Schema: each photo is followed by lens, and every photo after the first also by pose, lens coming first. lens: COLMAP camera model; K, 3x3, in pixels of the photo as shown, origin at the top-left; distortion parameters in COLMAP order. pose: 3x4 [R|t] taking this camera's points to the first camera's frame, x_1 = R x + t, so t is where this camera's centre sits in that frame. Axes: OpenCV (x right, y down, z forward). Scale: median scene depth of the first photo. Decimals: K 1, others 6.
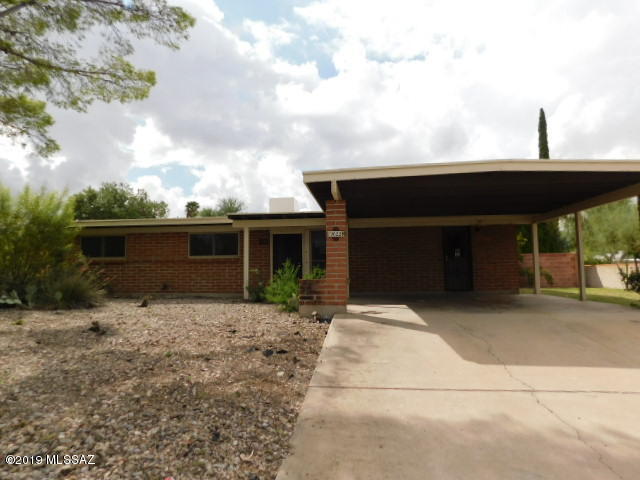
lens RADIAL K [[422.9, 0, 317.5], [0, 422.9, 241.3], [0, 0, 1]] dist [-0.060567, 0.043225]
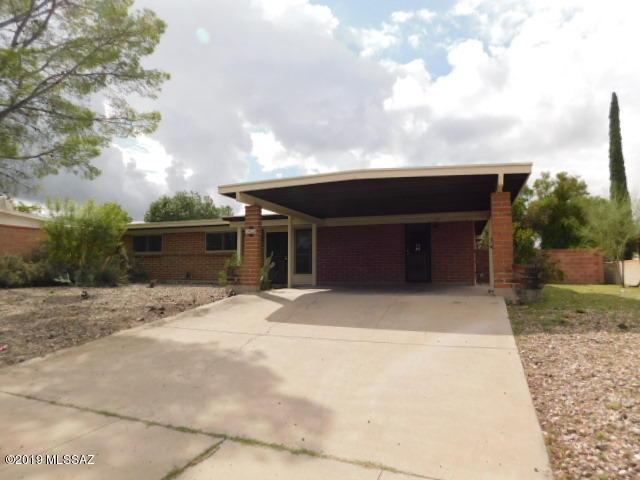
lens RADIAL K [[422.9, 0, 322.2], [0, 422.9, 238.2], [0, 0, 1]] dist [-0.060567, 0.043225]
pose [[0.965882, -0.008186, -0.258853, 0.368810], [0.006918, 0.999959, -0.005812, 0.007811], [0.258890, 0.003823, 0.965899, -0.124964]]
